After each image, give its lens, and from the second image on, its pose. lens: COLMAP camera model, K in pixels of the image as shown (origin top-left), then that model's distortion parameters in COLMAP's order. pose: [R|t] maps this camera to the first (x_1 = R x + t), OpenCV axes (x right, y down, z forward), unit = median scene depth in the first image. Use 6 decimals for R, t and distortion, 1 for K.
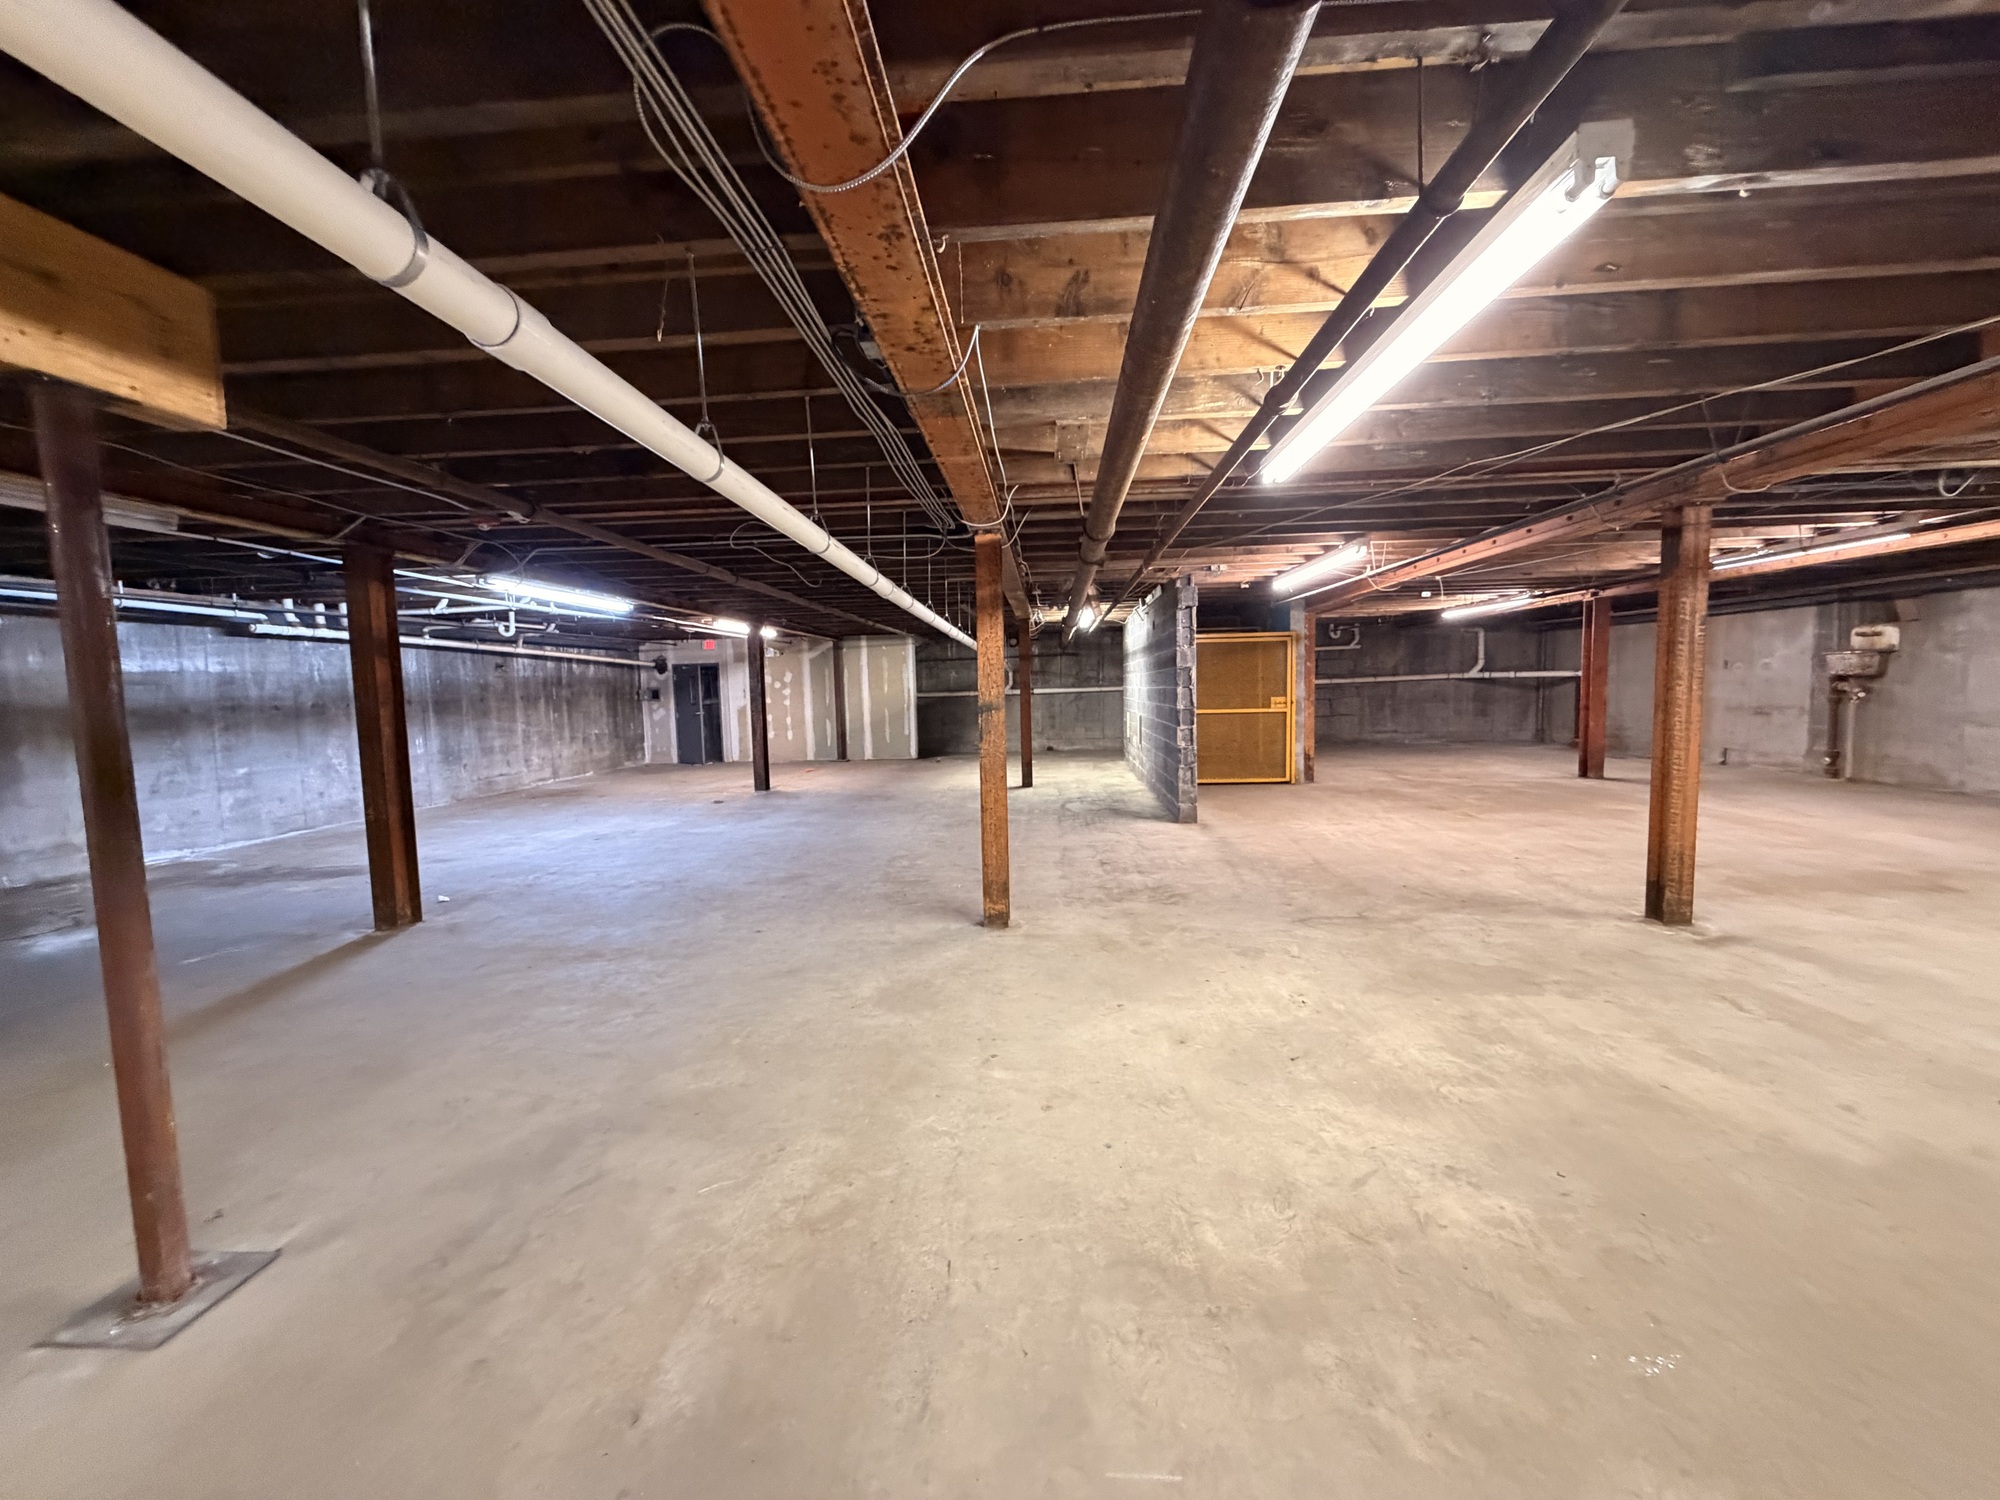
lens RADIAL K [[796.3, 0, 991.9], [0, 796.3, 752.9], [0, 0, 1]] dist [-0.001182, 0.000183]
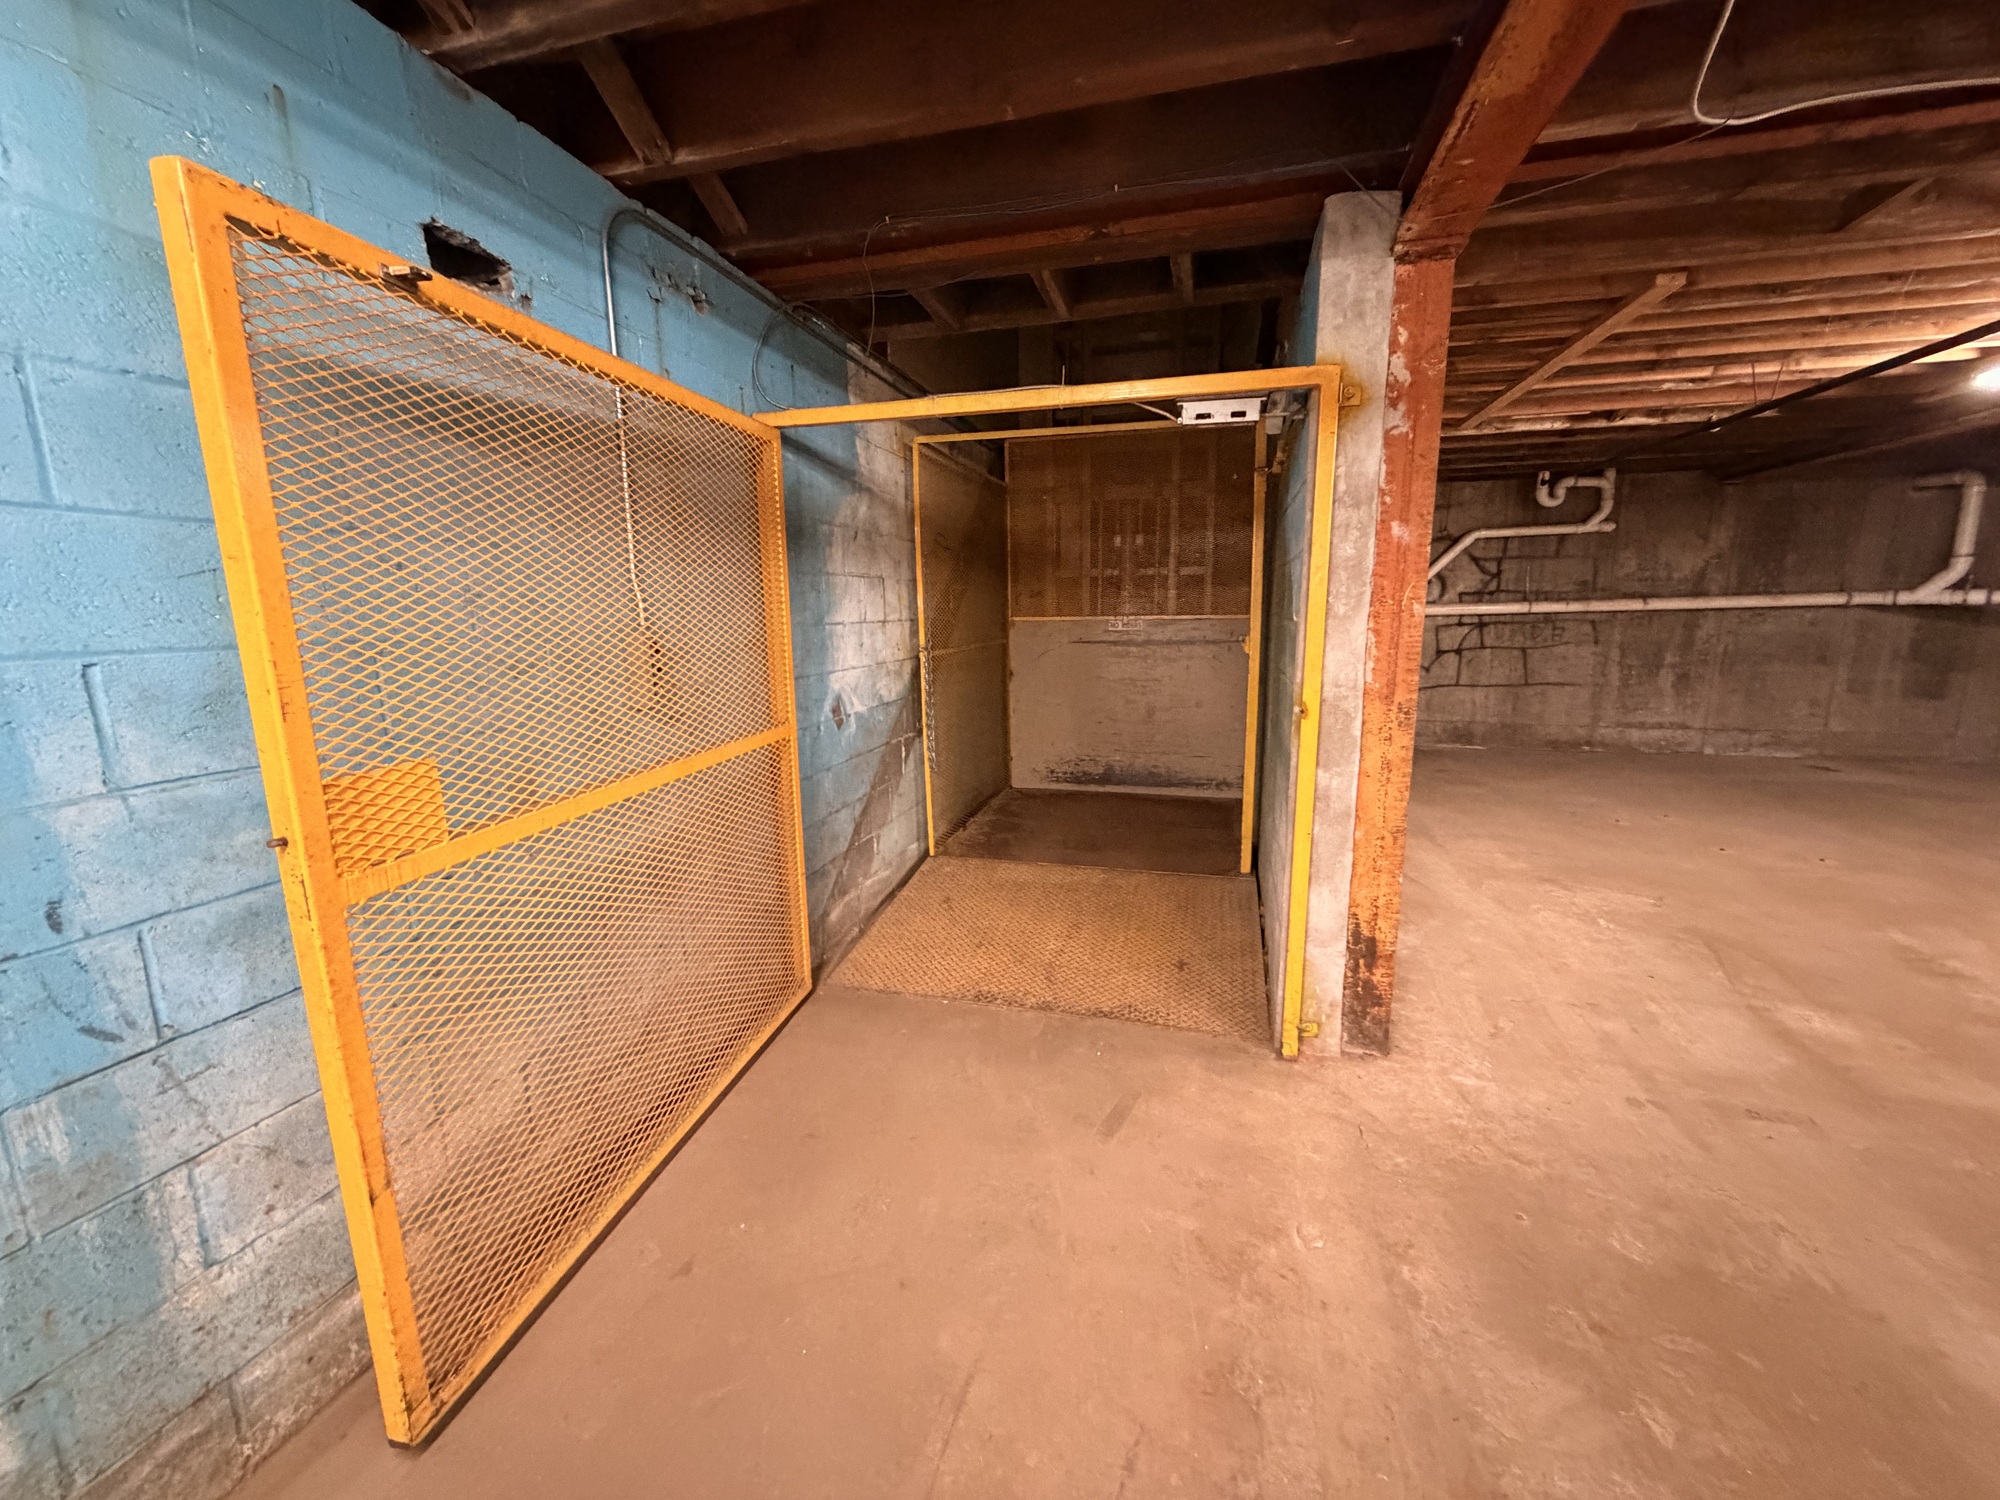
lens RADIAL K [[796.3, 0, 1001.0], [0, 796.3, 750.7], [0, 0, 1]] dist [-0.001182, 0.000183]
pose [[0.982549, 0.045838, -0.180270, 0.330688], [-0.027852, 0.994490, 0.101065, -0.071041], [0.183909, -0.094281, 0.978411, 0.759353]]
